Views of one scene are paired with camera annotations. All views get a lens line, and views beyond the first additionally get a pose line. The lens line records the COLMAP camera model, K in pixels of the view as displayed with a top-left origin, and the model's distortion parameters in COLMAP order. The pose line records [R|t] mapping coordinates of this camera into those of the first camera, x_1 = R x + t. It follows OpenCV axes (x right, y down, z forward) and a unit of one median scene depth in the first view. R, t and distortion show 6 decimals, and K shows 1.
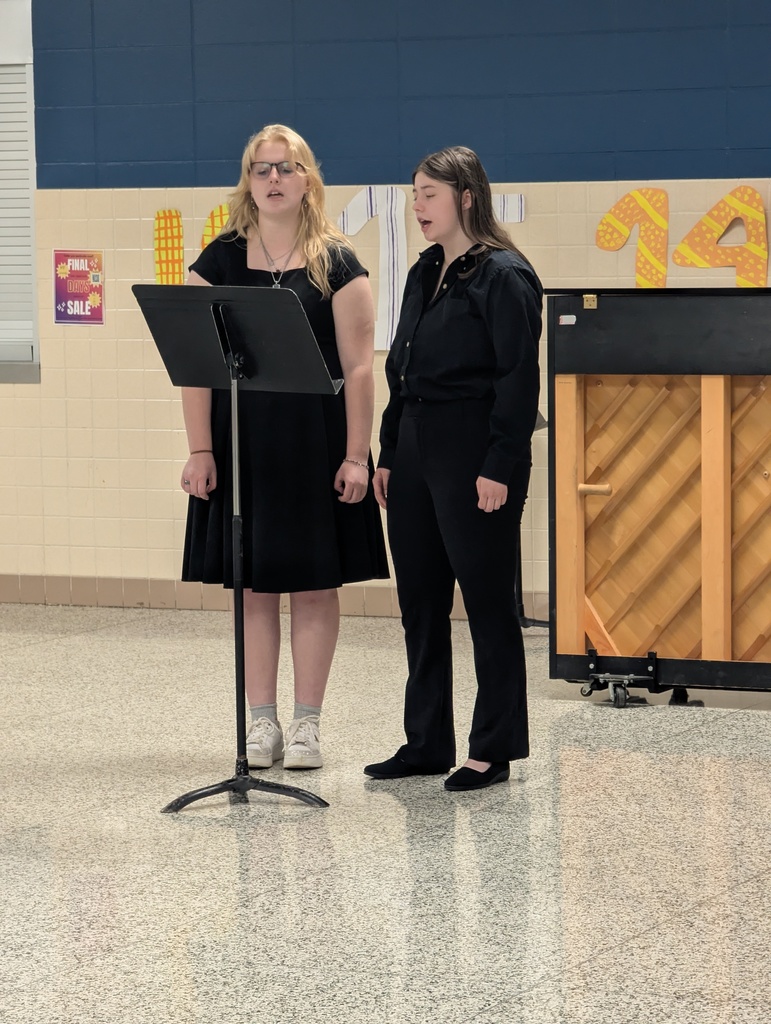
lens RADIAL K [[3519.6, 0, 390.5], [0, 3519.6, 514.2], [0, 0, 1]] dist [0.291128, 0.000000]
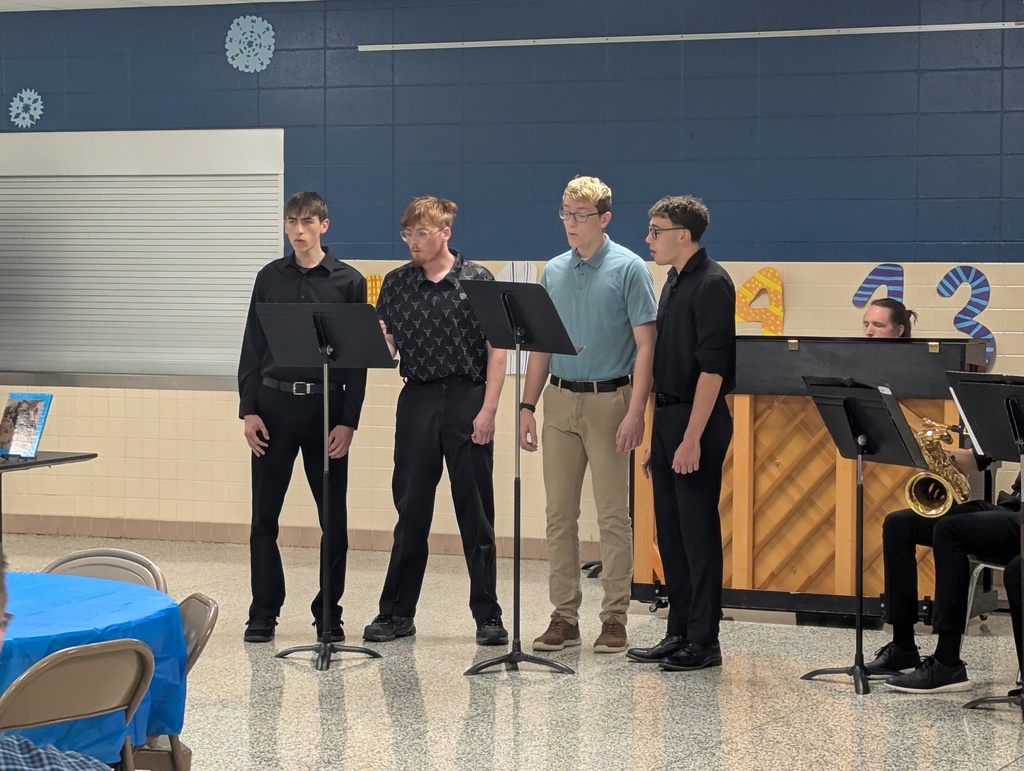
lens RADIAL K [[1686.8, 0, 510.1], [0, 1686.8, 385.5], [0, 0, 1]] dist [0.082655, 0.000000]
pose [[0.999794, 0.020308, -0.000510, -0.005310], [-0.020315, 0.999464, -0.025682, -0.023097], [-0.000012, 0.025687, 0.999670, 0.294709]]
